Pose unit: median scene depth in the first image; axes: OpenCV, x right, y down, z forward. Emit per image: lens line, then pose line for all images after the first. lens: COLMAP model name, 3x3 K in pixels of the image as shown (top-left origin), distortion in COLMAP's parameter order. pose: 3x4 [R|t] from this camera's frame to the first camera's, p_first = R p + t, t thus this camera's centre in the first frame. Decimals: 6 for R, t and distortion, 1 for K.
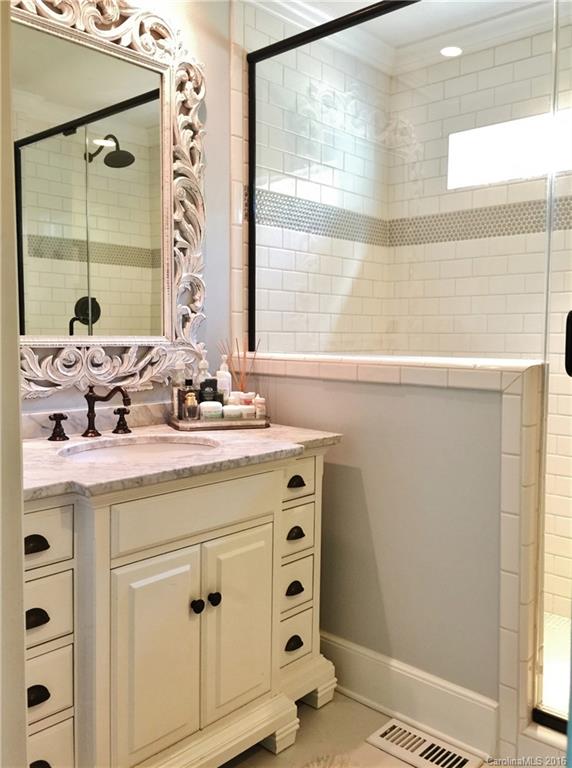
lens RADIAL K [[661.4, 0, 286.2], [0, 661.4, 380.5], [0, 0, 1]] dist [0.083733, -0.103115]
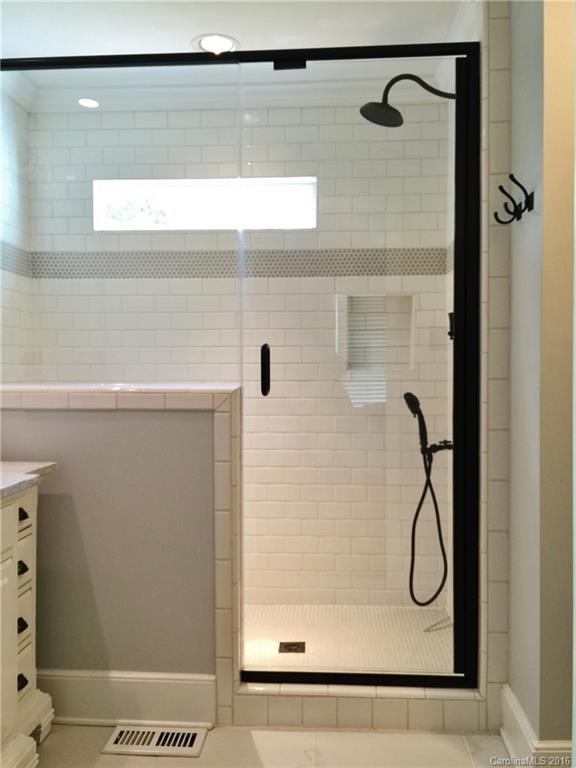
lens RADIAL K [[661.4, 0, 286.2], [0, 661.4, 381.8], [0, 0, 1]] dist [0.083733, -0.103115]
pose [[0.793010, -0.021567, 0.608827, -0.267930], [0.050980, 0.998217, -0.031043, 0.007858], [-0.607072, 0.055655, 0.792695, -0.032746]]
